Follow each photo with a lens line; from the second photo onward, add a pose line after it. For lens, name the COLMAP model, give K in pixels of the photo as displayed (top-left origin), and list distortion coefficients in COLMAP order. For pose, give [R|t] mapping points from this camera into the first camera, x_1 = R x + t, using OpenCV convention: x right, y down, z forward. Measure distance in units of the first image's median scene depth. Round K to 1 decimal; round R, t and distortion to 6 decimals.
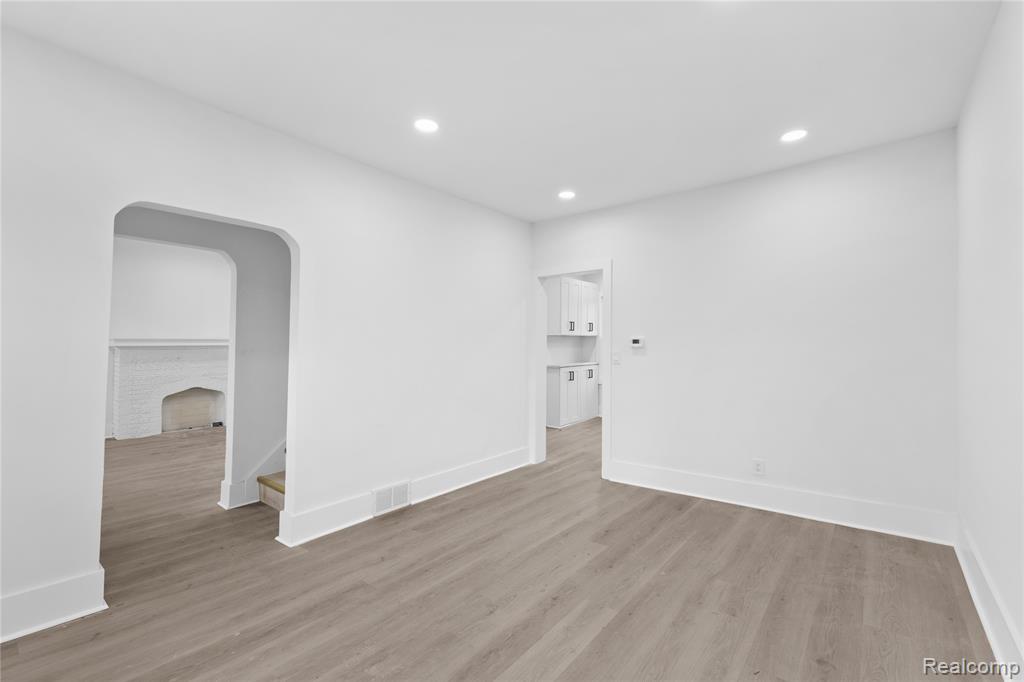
lens RADIAL K [[451.3, 0, 512.2], [0, 451.3, 340.4], [0, 0, 1]] dist [0.014584, -0.000539]
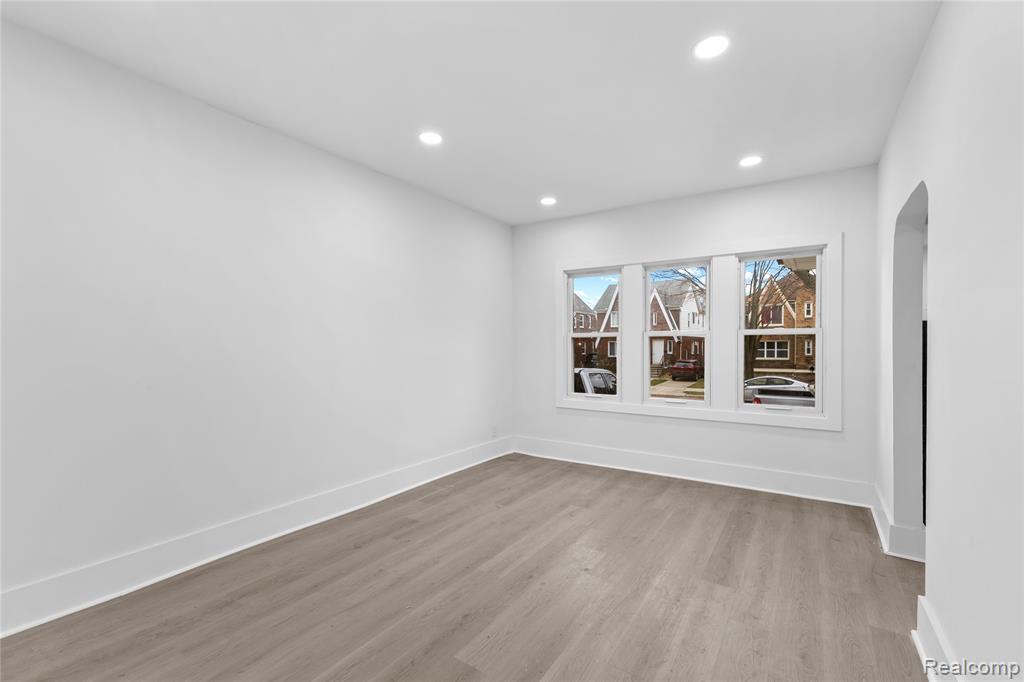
lens RADIAL K [[451.3, 0, 511.8], [0, 451.3, 341.6], [0, 0, 1]] dist [0.014584, -0.000539]
pose [[-0.995931, -0.000185, -0.090123, 0.236497], [0.000682, 0.999954, -0.009584, 0.014346], [0.090120, -0.009607, -0.995885, 2.090067]]
